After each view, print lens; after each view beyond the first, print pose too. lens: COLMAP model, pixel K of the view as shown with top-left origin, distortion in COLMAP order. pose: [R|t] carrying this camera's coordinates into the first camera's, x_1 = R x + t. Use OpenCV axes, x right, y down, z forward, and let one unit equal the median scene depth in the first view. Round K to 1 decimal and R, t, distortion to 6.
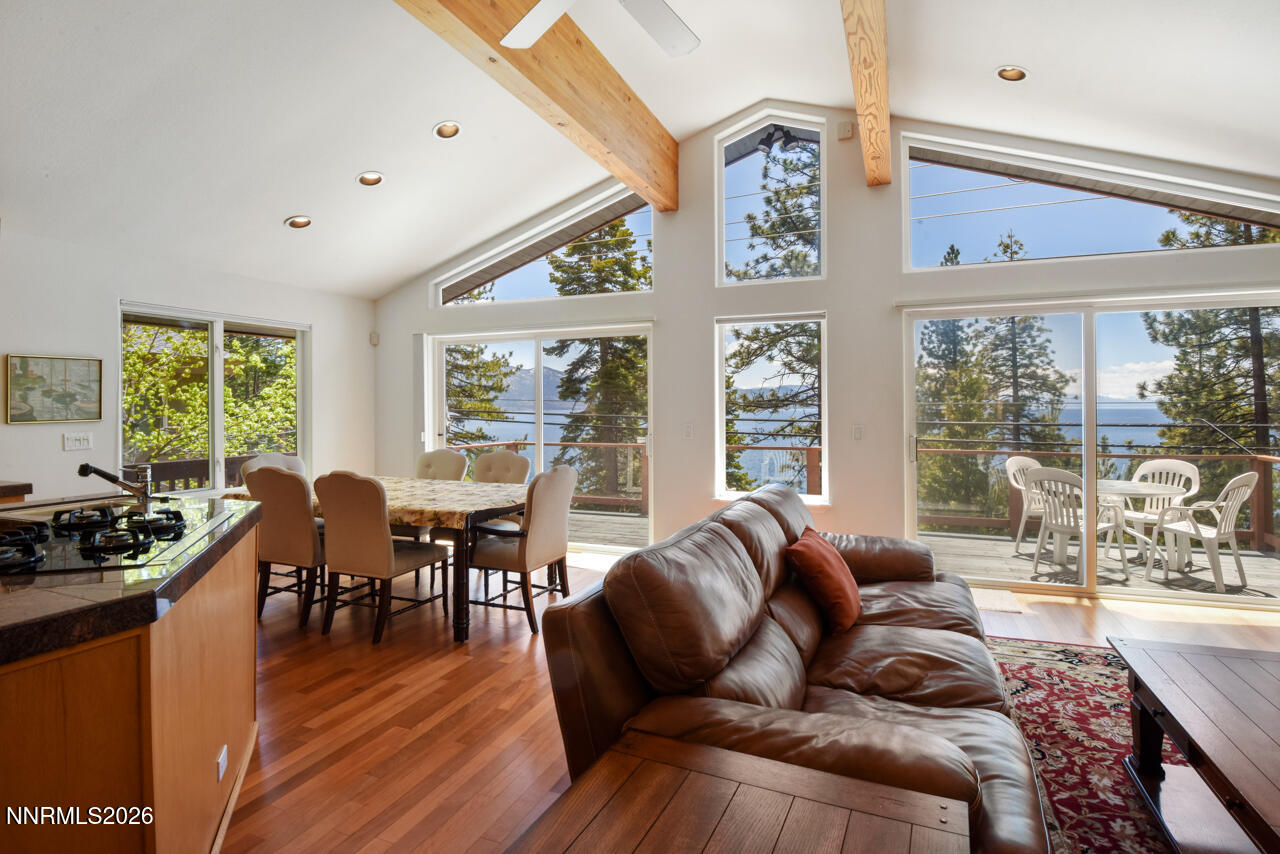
lens RADIAL K [[630.2, 0, 641.2], [0, 630.2, 407.1], [0, 0, 1]] dist [-0.014917, -0.013580]
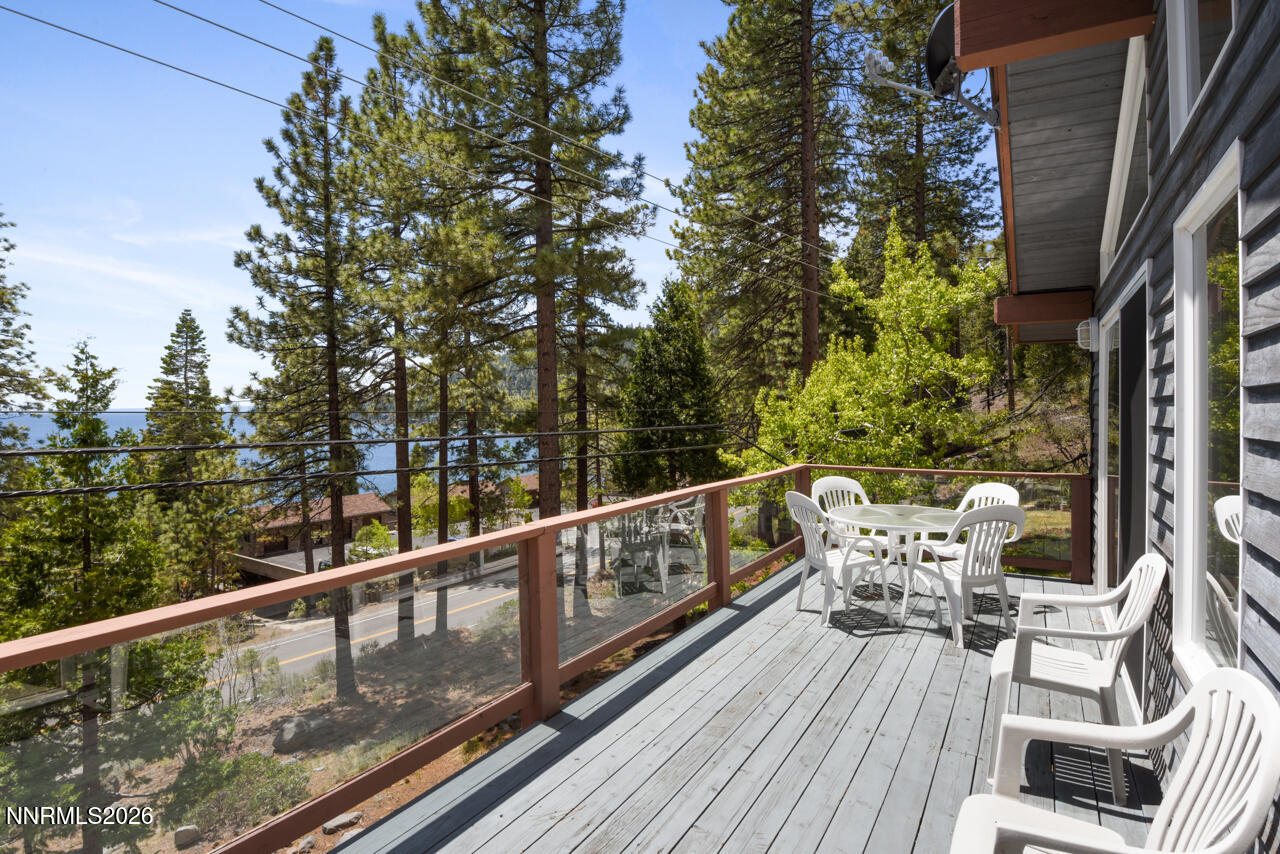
lens RADIAL K [[661.9, 0, 641.2], [0, 661.9, 411.0], [0, 0, 1]] dist [-0.000557, -0.016880]
pose [[0.153931, -0.000623, 0.988081, -0.188386], [0.002065, 0.999998, 0.000309, -0.013803], [-0.988079, 0.001993, 0.153932, 1.237677]]
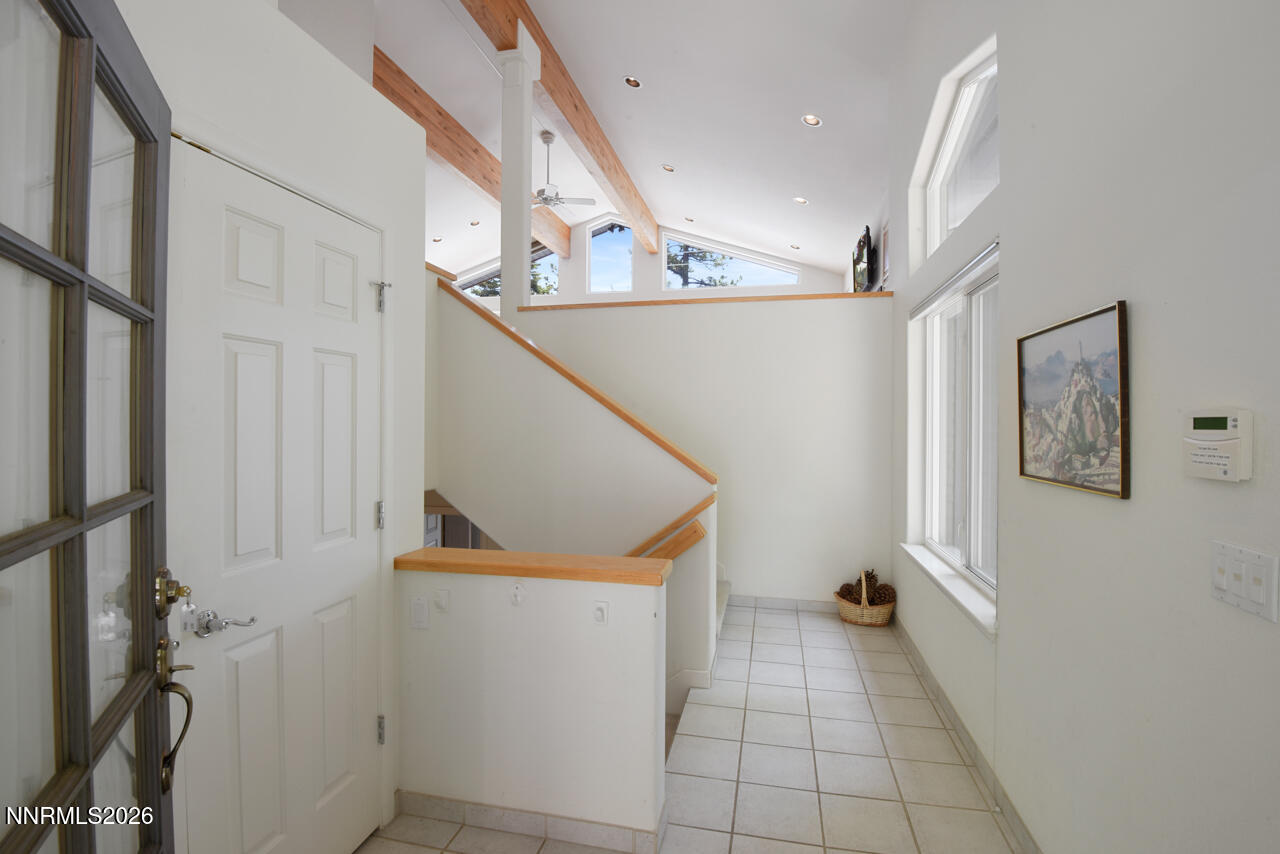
lens RADIAL K [[591.1, 0, 638.8], [0, 591.1, 421.5], [0, 0, 1]] dist [-0.005919, -0.022238]
pose [[0.986251, 0.009138, 0.165002, -0.040174], [-0.009450, 0.999955, 0.001110, 0.254855], [-0.164984, -0.002654, 0.986293, -1.081547]]
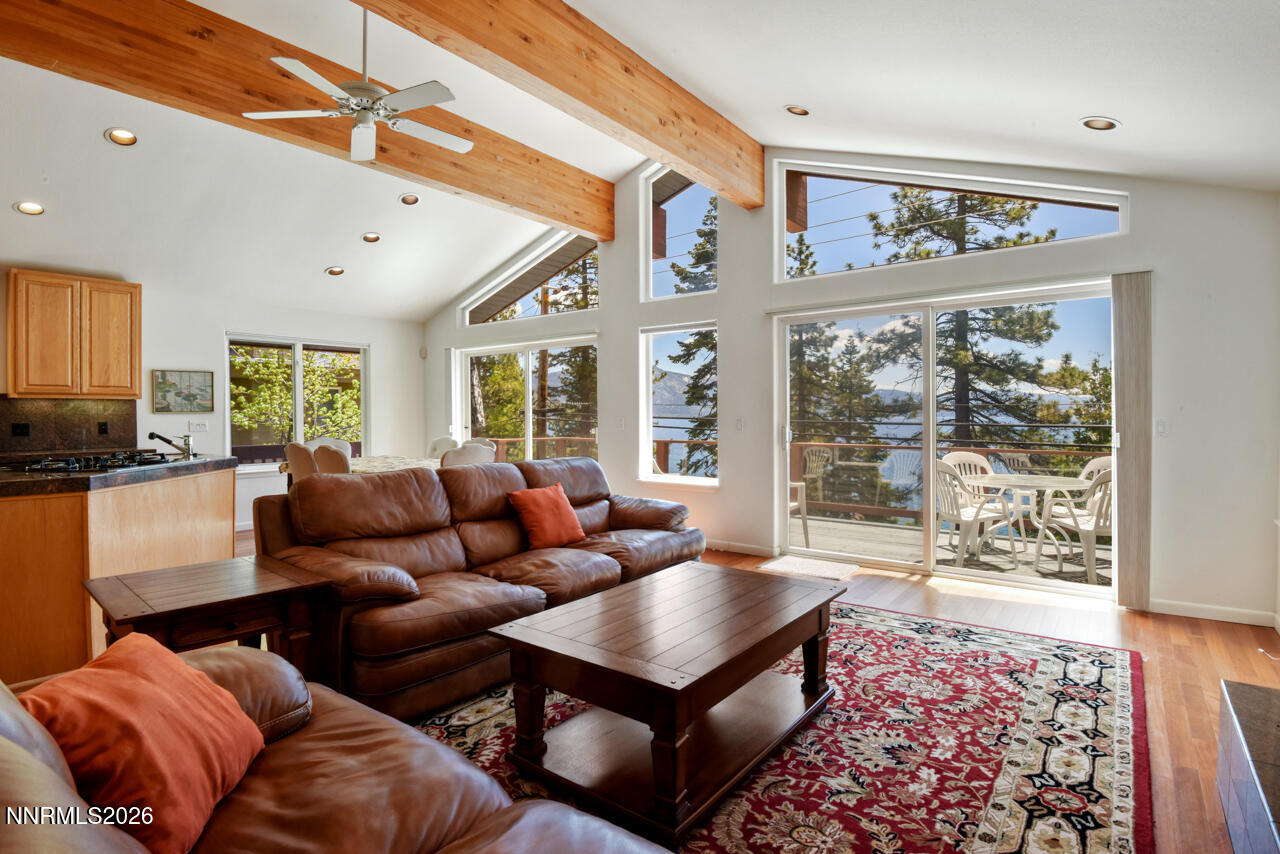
lens RADIAL K [[623.6, 0, 640.0], [0, 623.6, 427.0], [0, 0, 1]] dist [-0.003214, -0.025949]
pose [[0.963473, 0.006430, -0.267730, 0.423158], [-0.000879, 0.999782, 0.020848, 0.019934], [0.267806, -0.019852, 0.963268, -0.140566]]
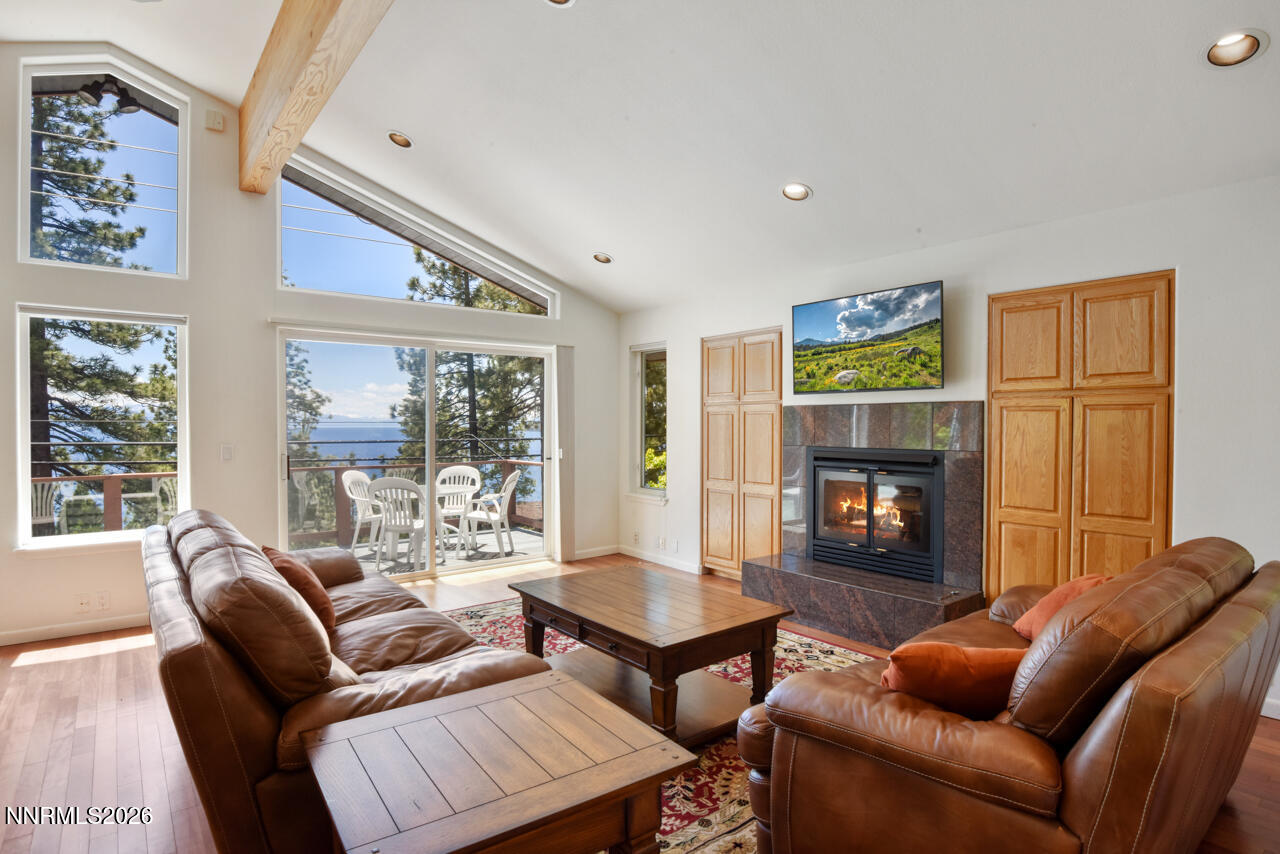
lens RADIAL K [[663.5, 0, 638.1], [0, 663.5, 428.0], [0, 0, 1]] dist [-0.014982, -0.008701]
pose [[0.490869, -0.002853, 0.871229, -0.181315], [0.000475, 0.999995, 0.003007, 0.002337], [-0.871233, -0.001062, 0.490868, -0.003914]]
